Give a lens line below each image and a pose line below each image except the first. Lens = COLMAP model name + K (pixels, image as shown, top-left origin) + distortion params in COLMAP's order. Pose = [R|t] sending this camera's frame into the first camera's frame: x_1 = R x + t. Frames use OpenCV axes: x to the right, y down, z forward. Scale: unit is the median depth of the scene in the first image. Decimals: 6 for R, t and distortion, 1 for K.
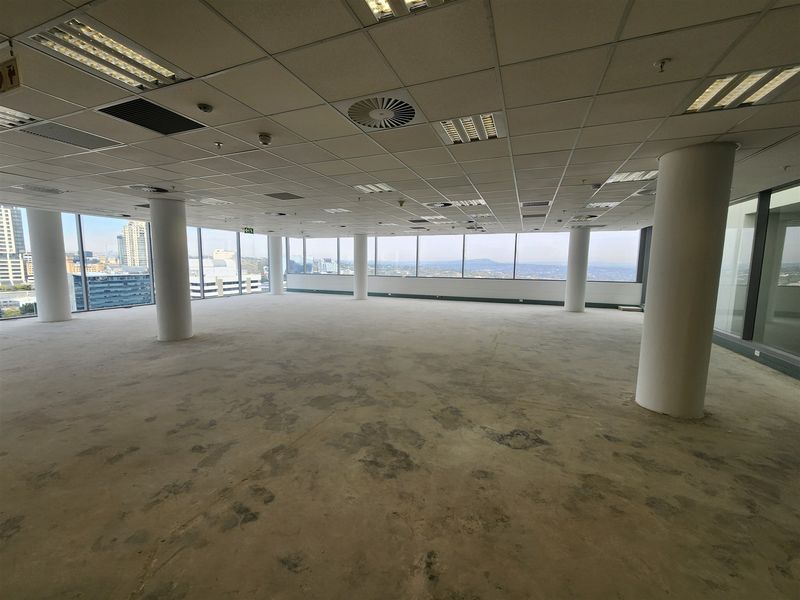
lens RADIAL K [[330.4, 0, 383.4], [0, 330.4, 299.5], [0, 0, 1]] dist [0.002246, 0.000008]
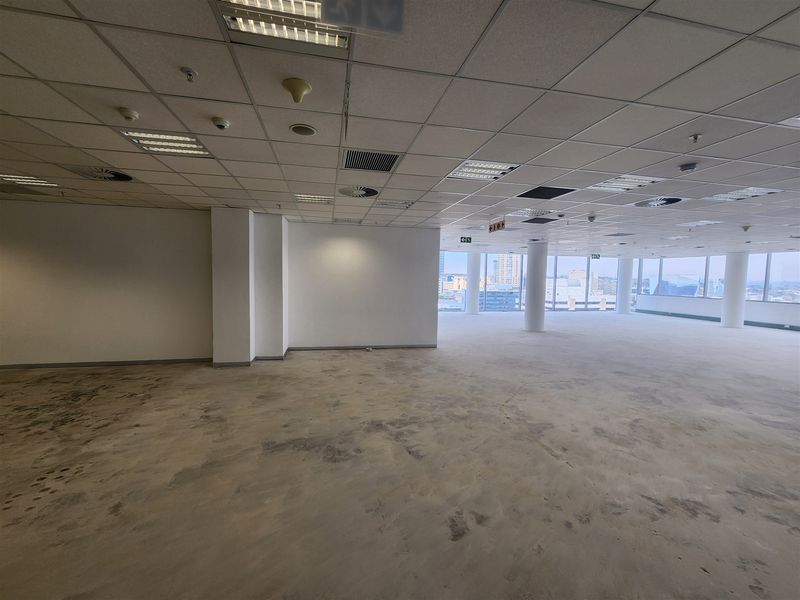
lens RADIAL K [[333.5, 0, 396.7], [0, 333.5, 299.4], [0, 0, 1]] dist [-0.000114, -0.000343]
pose [[0.583480, 0.054519, -0.810295, 0.115600], [-0.102178, 0.994744, -0.006647, 0.020945], [0.805674, 0.086673, 0.585984, -0.201152]]
